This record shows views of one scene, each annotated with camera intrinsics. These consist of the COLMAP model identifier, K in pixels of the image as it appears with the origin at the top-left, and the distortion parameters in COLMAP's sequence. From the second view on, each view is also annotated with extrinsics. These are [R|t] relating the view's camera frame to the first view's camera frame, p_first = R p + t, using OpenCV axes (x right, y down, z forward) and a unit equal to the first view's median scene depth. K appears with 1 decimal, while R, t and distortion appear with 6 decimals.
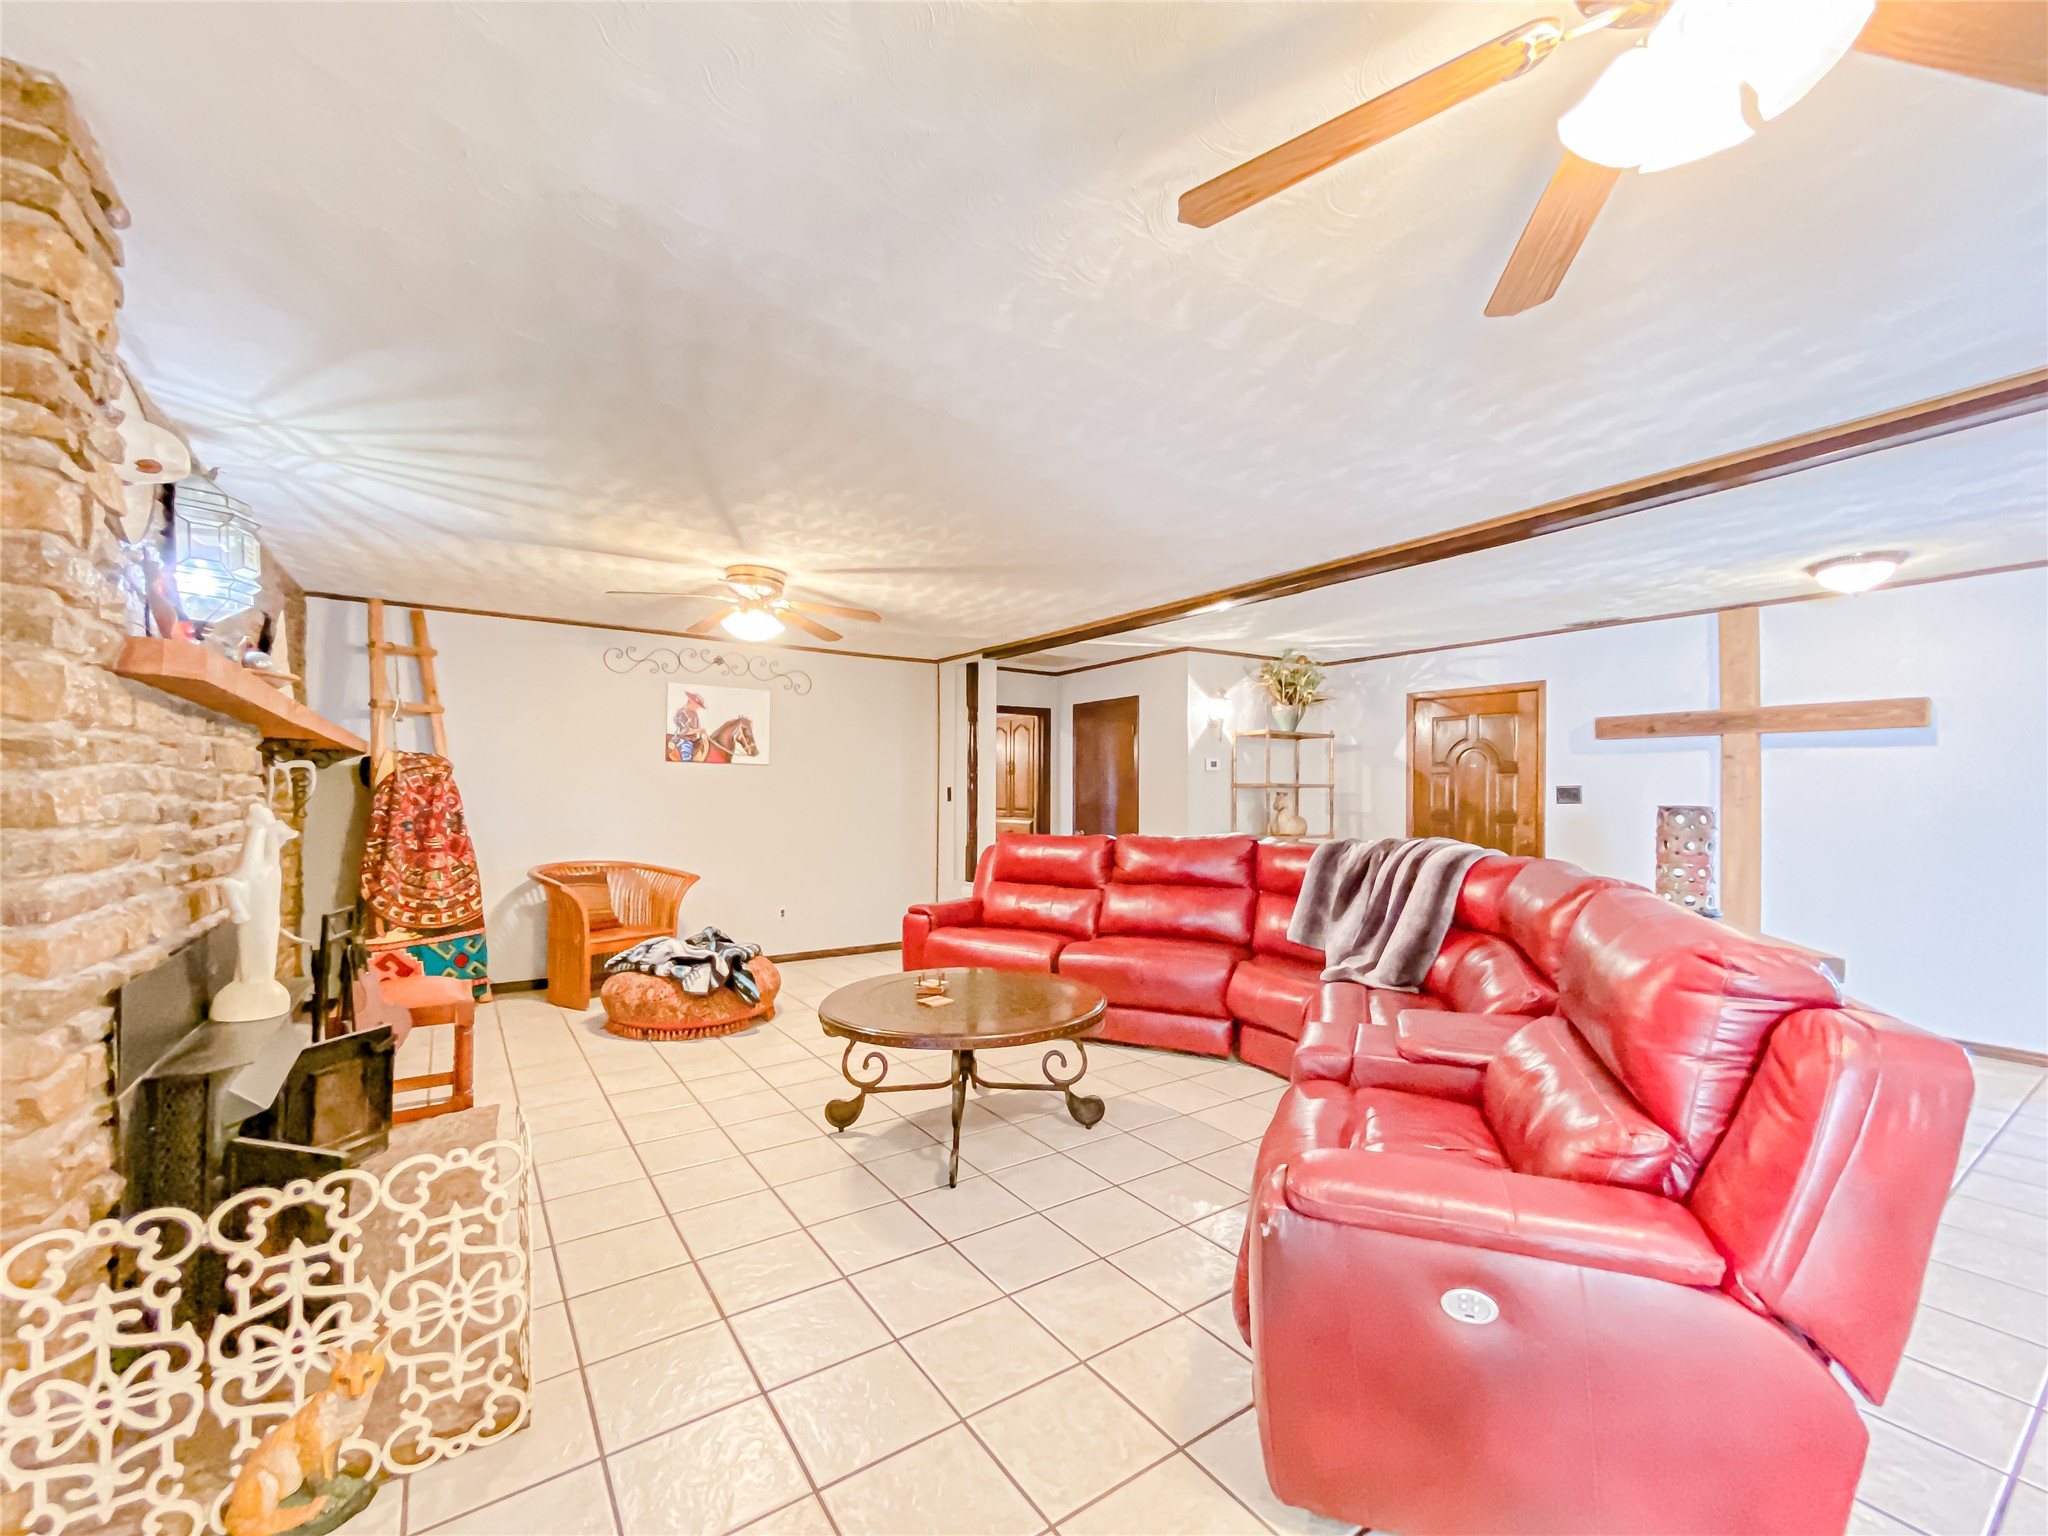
lens RADIAL K [[829.8, 0, 1024.0], [0, 829.8, 768.0], [0, 0, 1]] dist [0.001227, -0.000050]
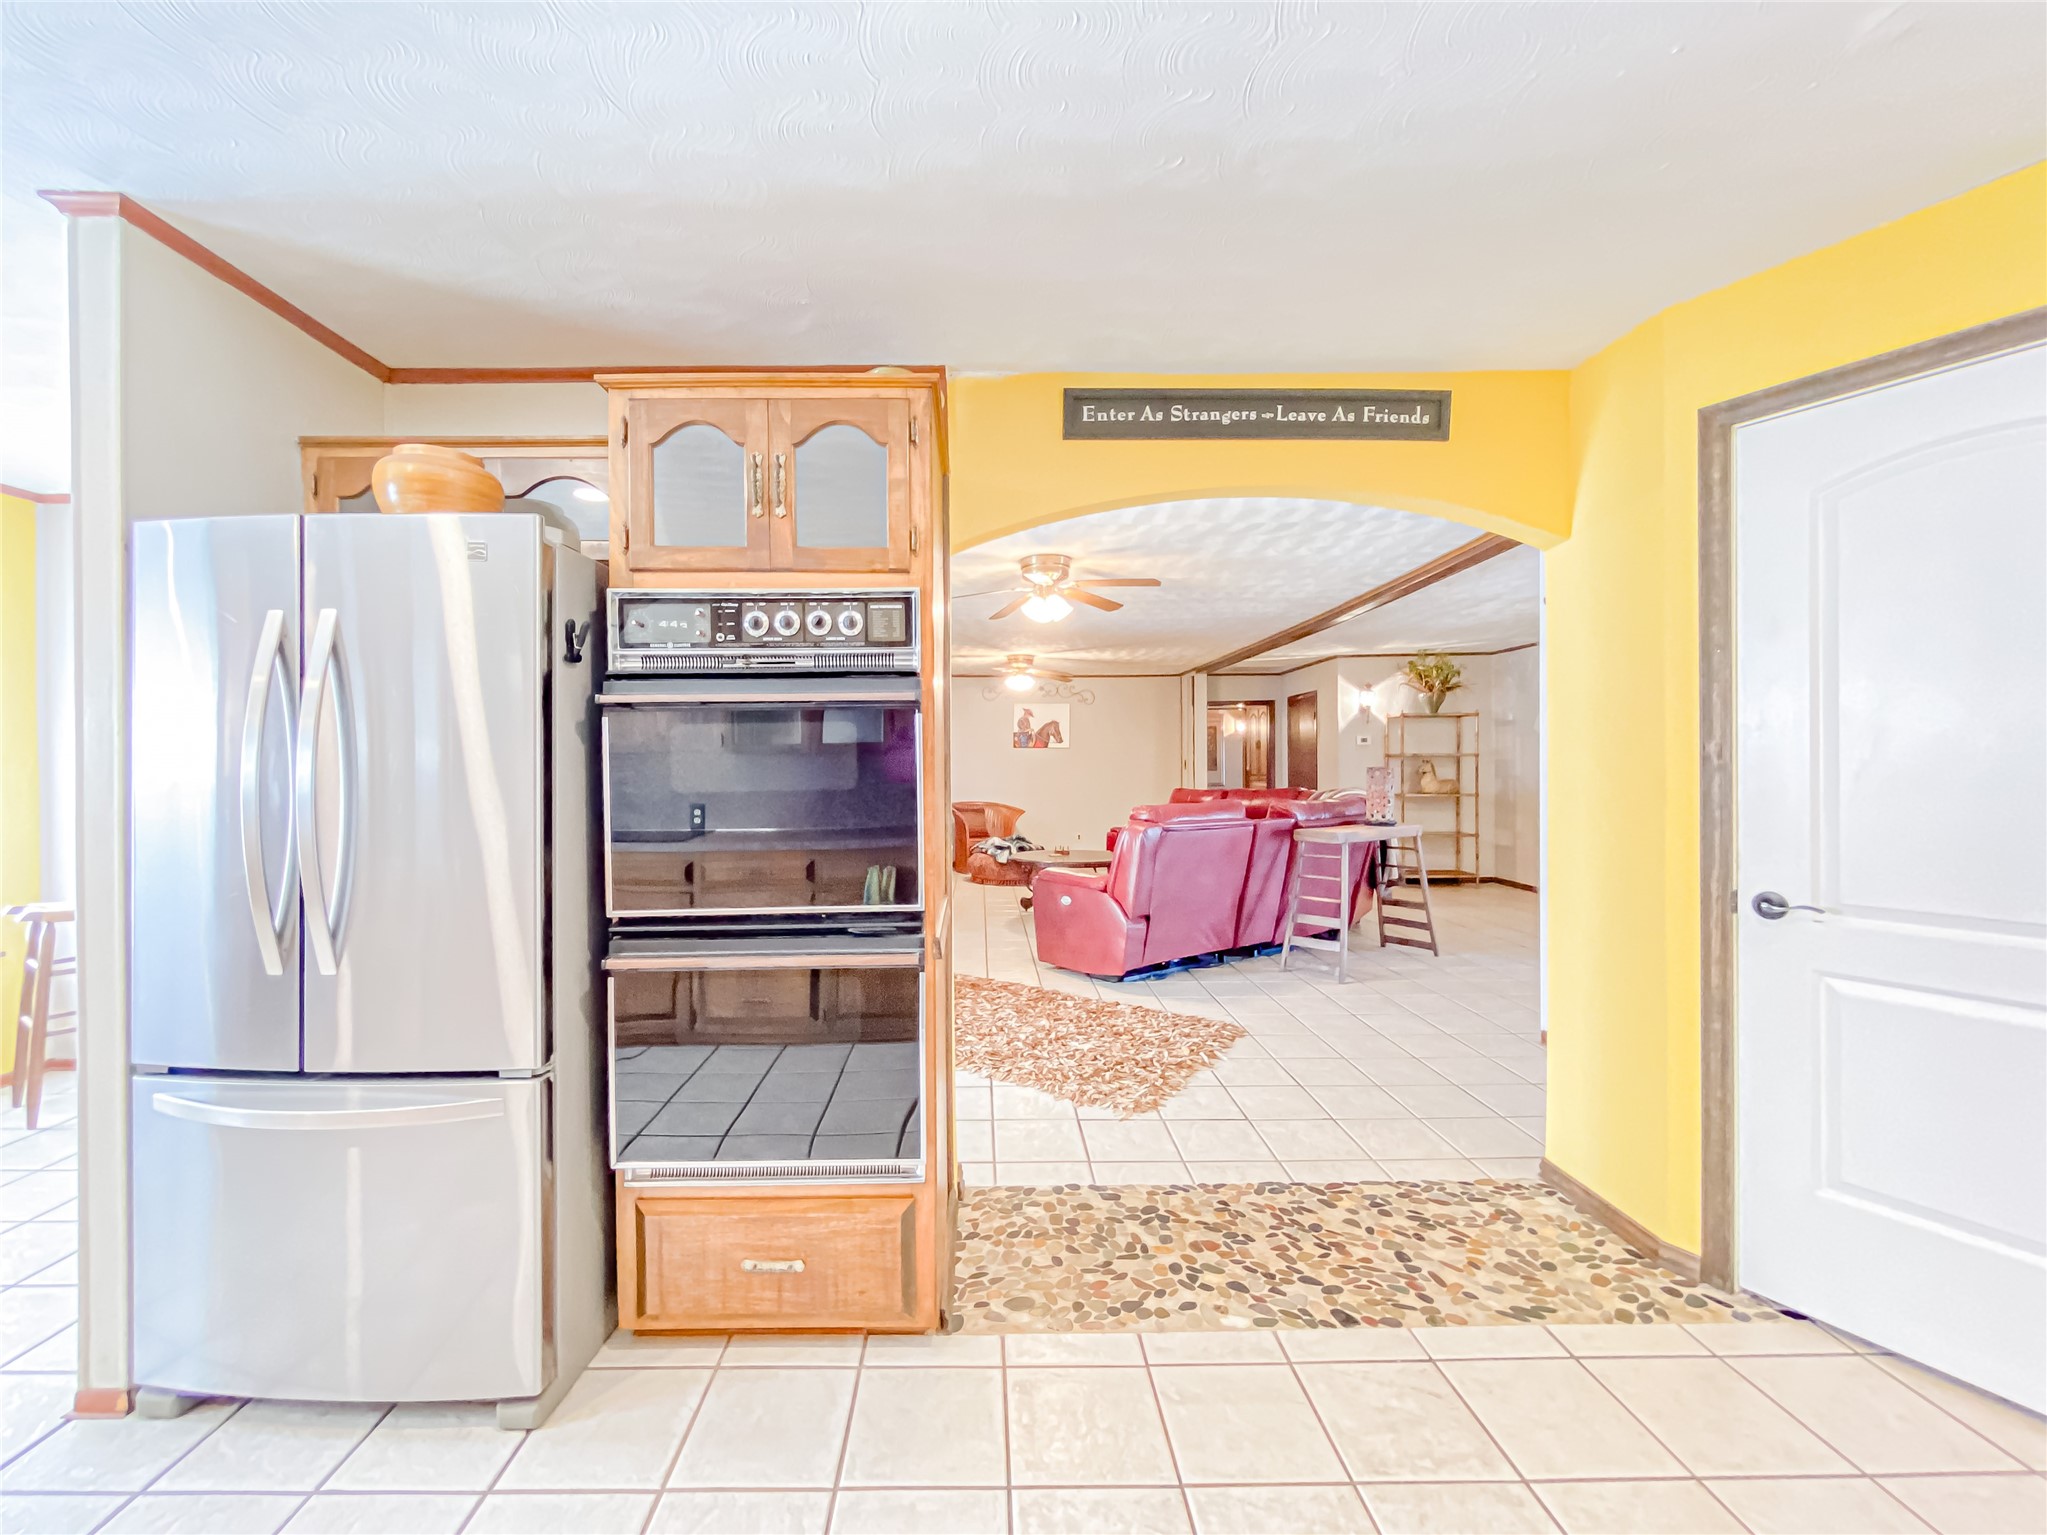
lens RADIAL K [[828.6, 0, 977.1], [0, 828.6, 763.0], [0, 0, 1]] dist [-0.006654, -0.000218]
pose [[0.823210, -0.011172, -0.567627, 0.477299], [0.029789, 0.999279, 0.023534, -0.018236], [0.566955, -0.036282, 0.822949, -0.476126]]
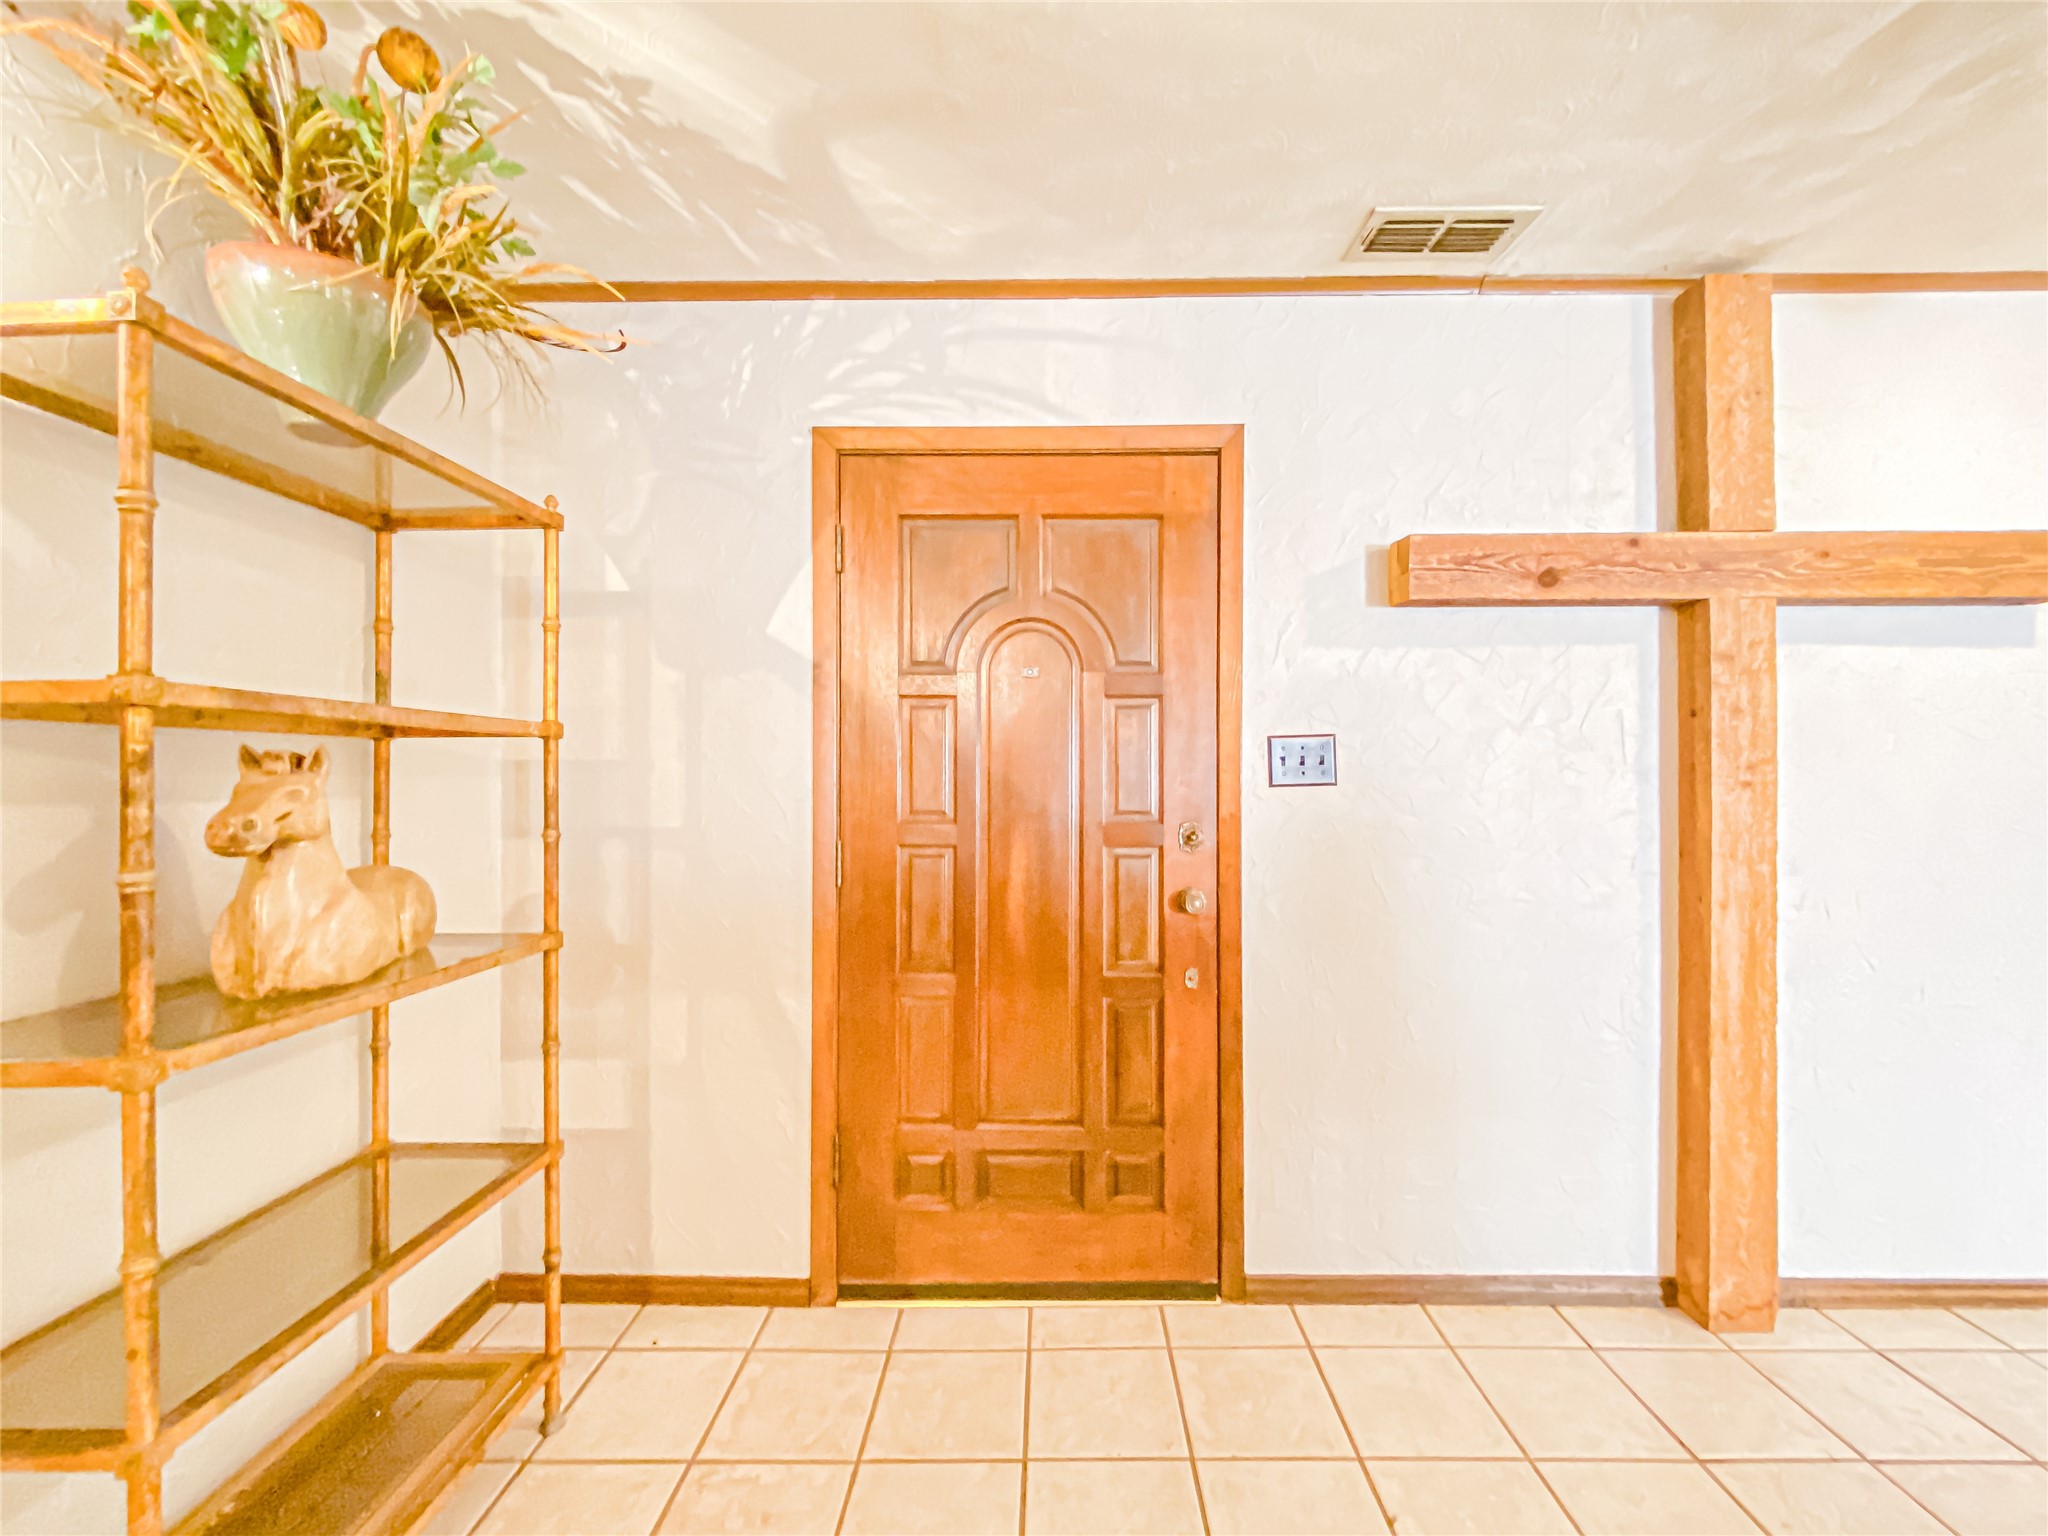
lens RADIAL K [[844.7, 0, 1024.0], [0, 844.7, 768.0], [0, 0, 1]] dist [0.008086, -0.000293]
pose [[0.571853, -0.009057, 0.820306, 0.257376], [-0.019349, 0.999512, 0.024524, 0.024980], [-0.820128, -0.029896, 0.571399, 0.777158]]
